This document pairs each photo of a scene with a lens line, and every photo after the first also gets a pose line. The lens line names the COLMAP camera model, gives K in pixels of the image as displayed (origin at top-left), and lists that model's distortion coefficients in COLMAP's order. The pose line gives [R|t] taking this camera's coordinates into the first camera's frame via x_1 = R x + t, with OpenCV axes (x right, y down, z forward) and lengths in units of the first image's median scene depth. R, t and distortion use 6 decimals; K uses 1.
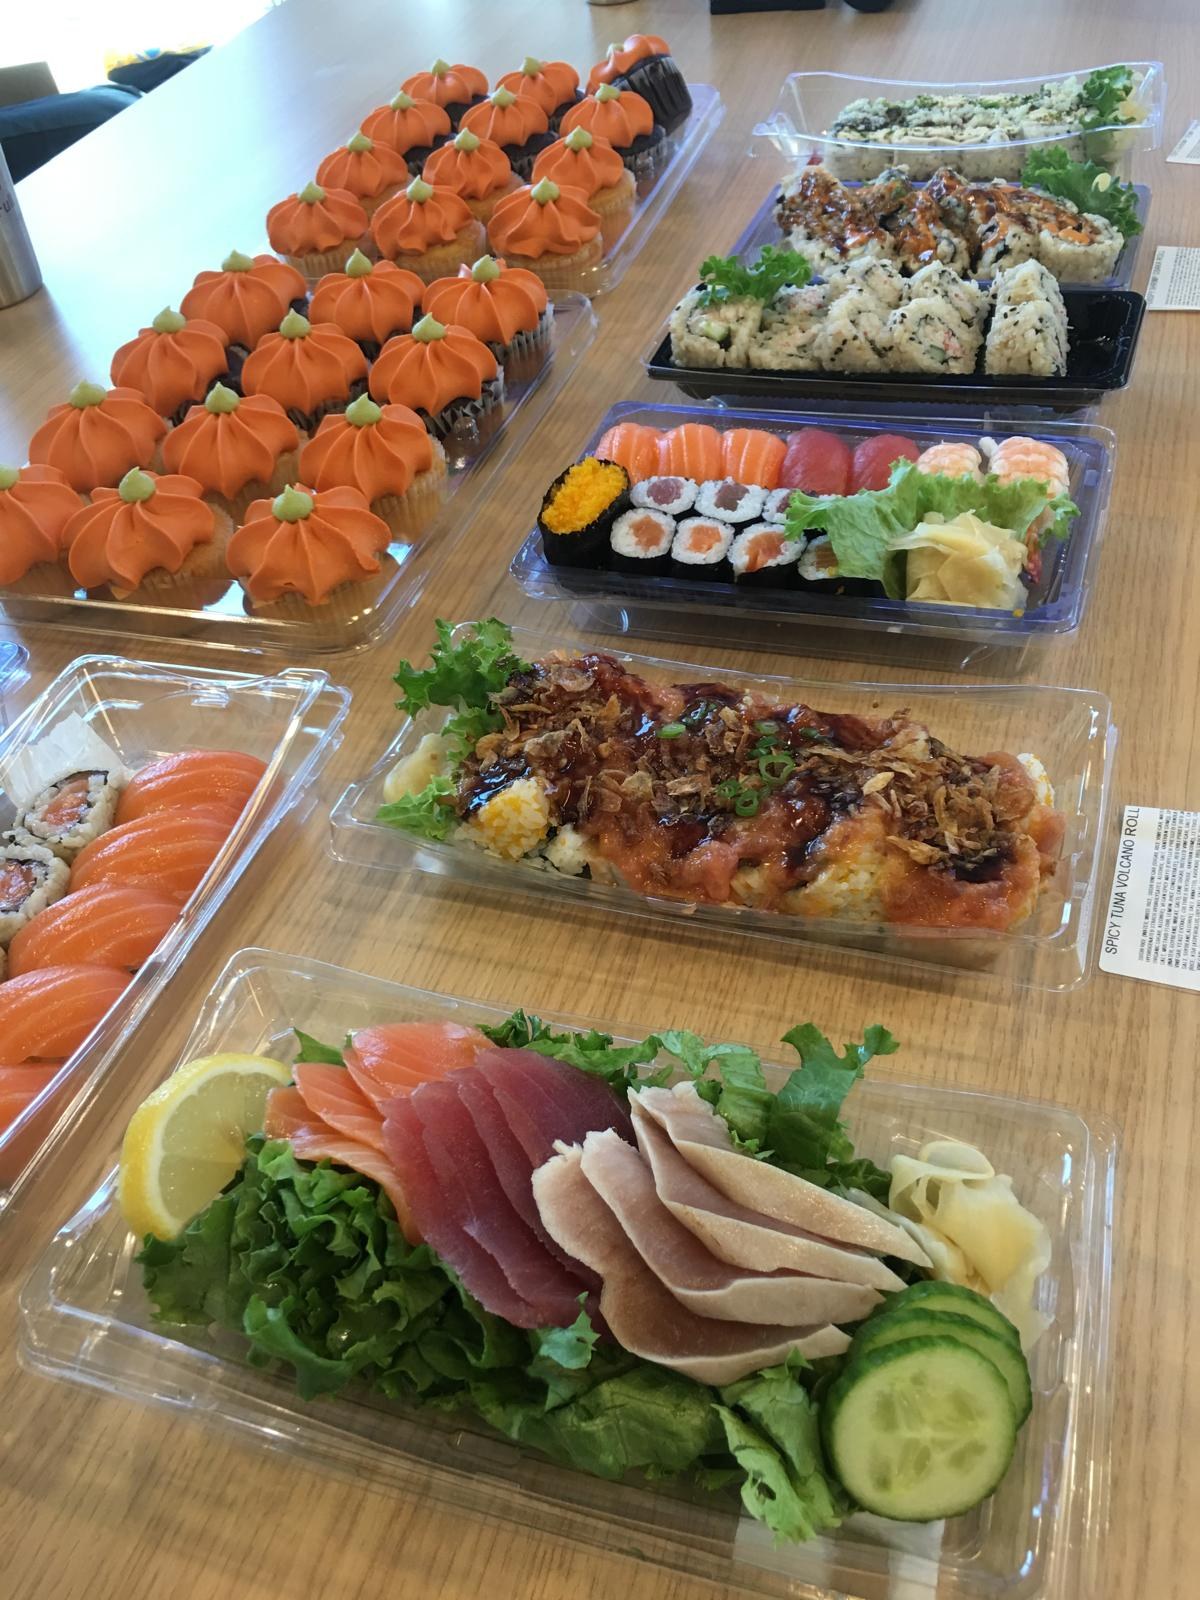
lens RADIAL K [[1365.2, 0, 595.2], [0, 1365.2, 808.3], [0, 0, 1]] dist [0.052479, -0.063200]
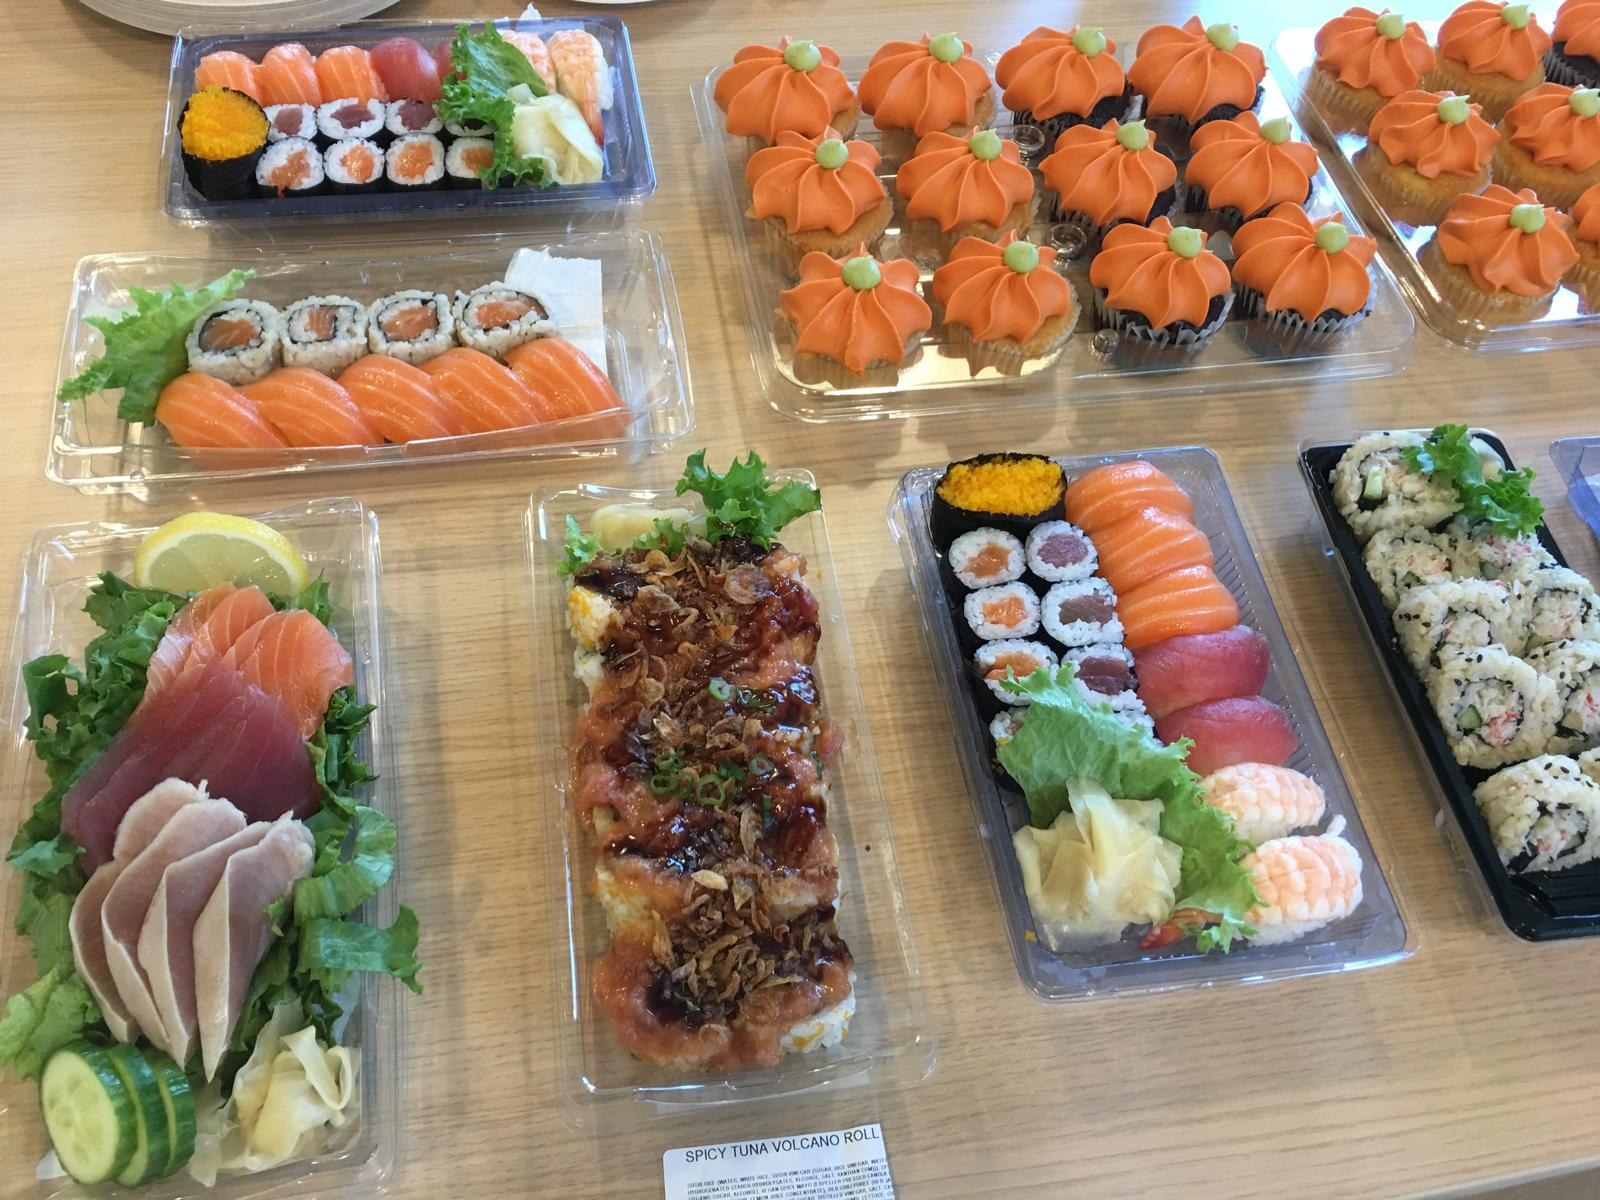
lens RADIAL K [[1365.2, 0, 798.1], [0, 1365.2, 592.6], [0, 0, 1]] dist [0.052479, -0.063200]
pose [[0.459442, 0.815510, -0.351931, 0.329086], [-0.705455, 0.575789, 0.413280, -0.484067], [0.539673, 0.058393, 0.839847, 0.106763]]
